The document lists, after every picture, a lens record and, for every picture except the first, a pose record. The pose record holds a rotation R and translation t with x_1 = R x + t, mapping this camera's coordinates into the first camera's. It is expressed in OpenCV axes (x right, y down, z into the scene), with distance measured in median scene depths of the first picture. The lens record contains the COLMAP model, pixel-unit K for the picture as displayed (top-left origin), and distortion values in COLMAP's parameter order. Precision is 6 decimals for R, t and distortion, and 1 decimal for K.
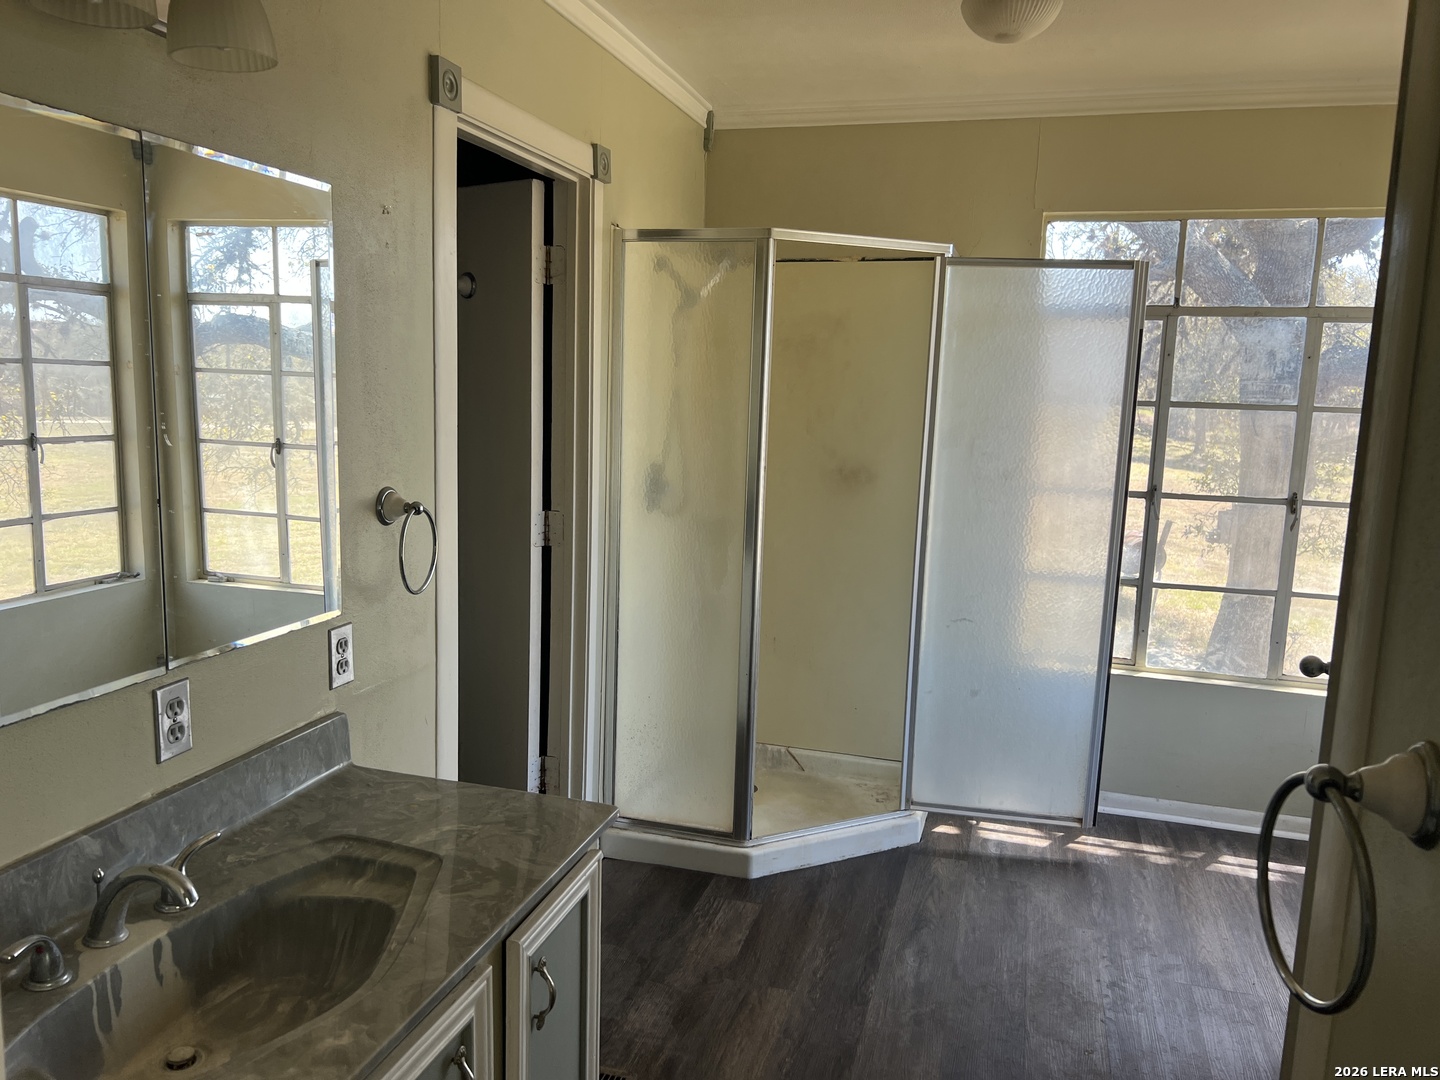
lens RADIAL K [[1079.2, 0, 716.9], [0, 1079.2, 547.1], [0, 0, 1]] dist [0.059260, -0.054378]
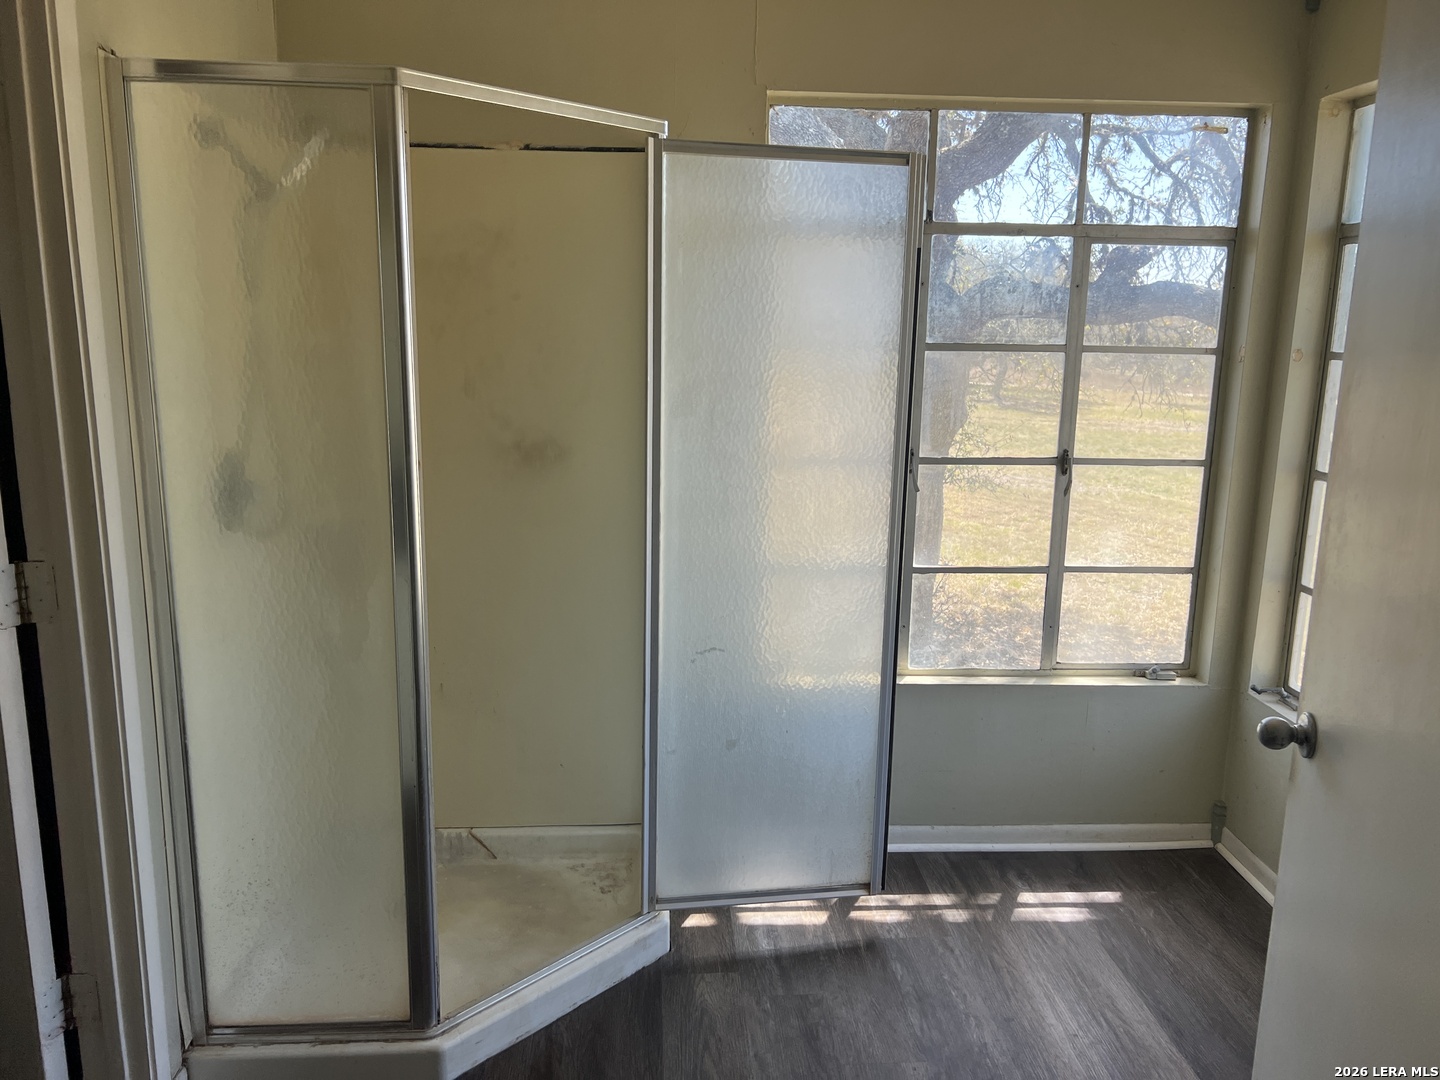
lens RADIAL K [[1079.2, 0, 716.9], [0, 1079.2, 547.1], [0, 0, 1]] dist [0.059260, -0.054378]
pose [[0.941020, -0.083314, 0.327934, -0.003017], [0.065012, 0.995673, 0.066403, -0.049126], [-0.332047, -0.041167, 0.942364, 0.305638]]
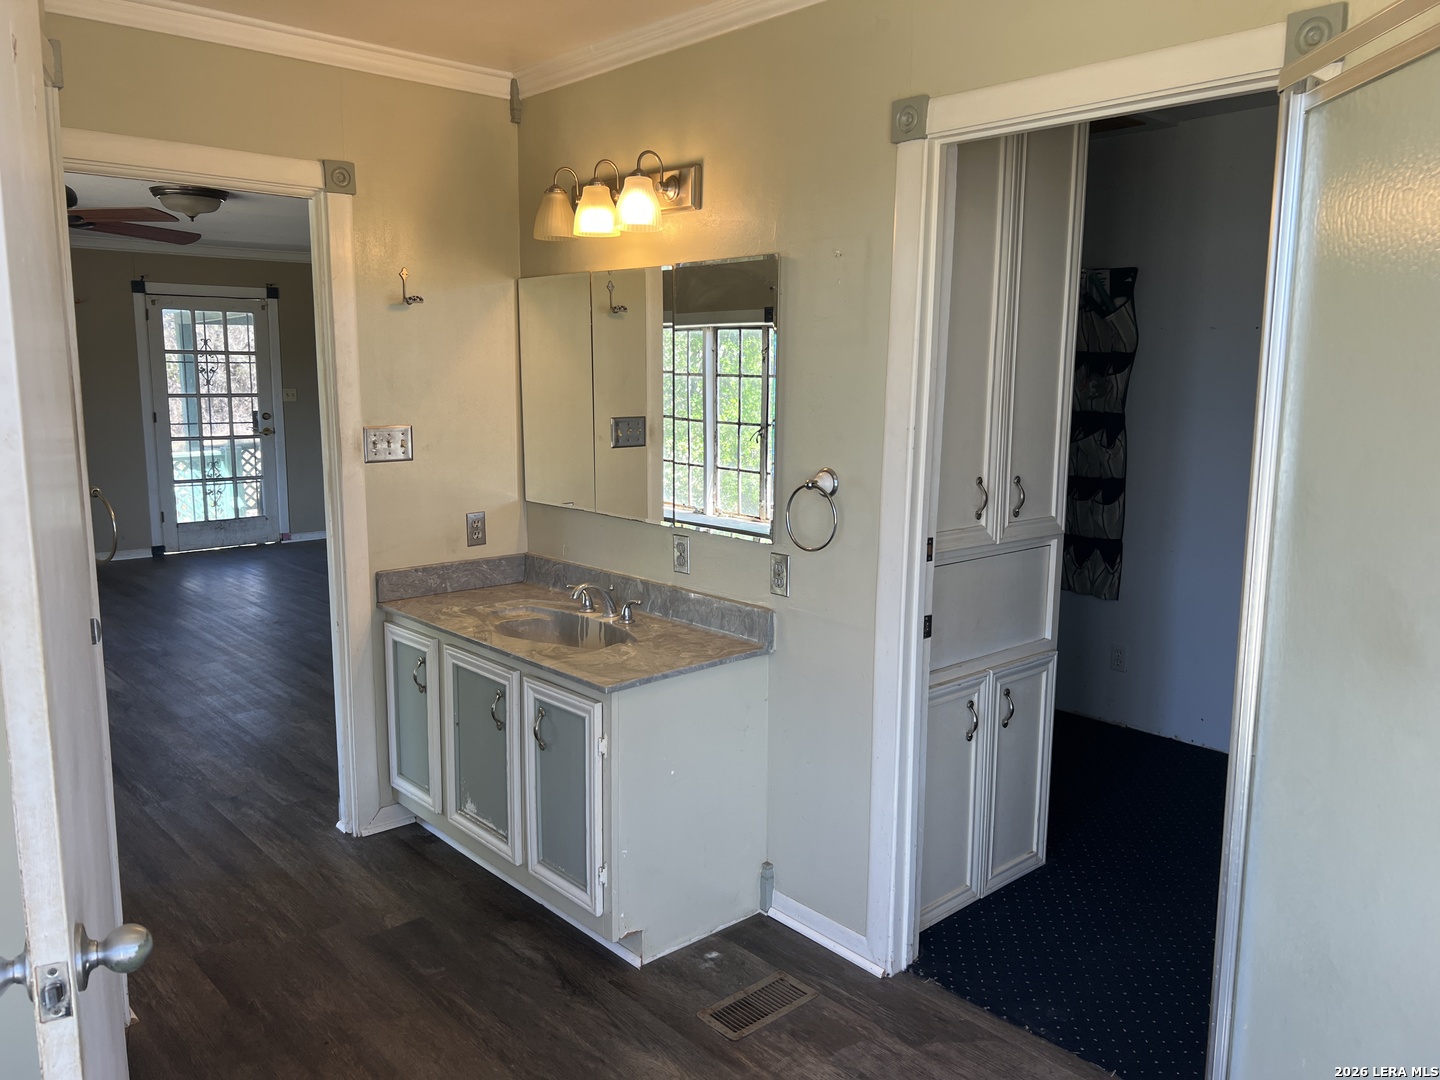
lens RADIAL K [[1079.2, 0, 716.9], [0, 1079.2, 547.1], [0, 0, 1]] dist [0.059260, -0.054378]
pose [[-0.516102, 0.102122, -0.850418, 1.016288], [-0.156153, 0.965009, 0.210649, -0.249900], [0.842173, 0.241512, -0.482096, 1.782464]]
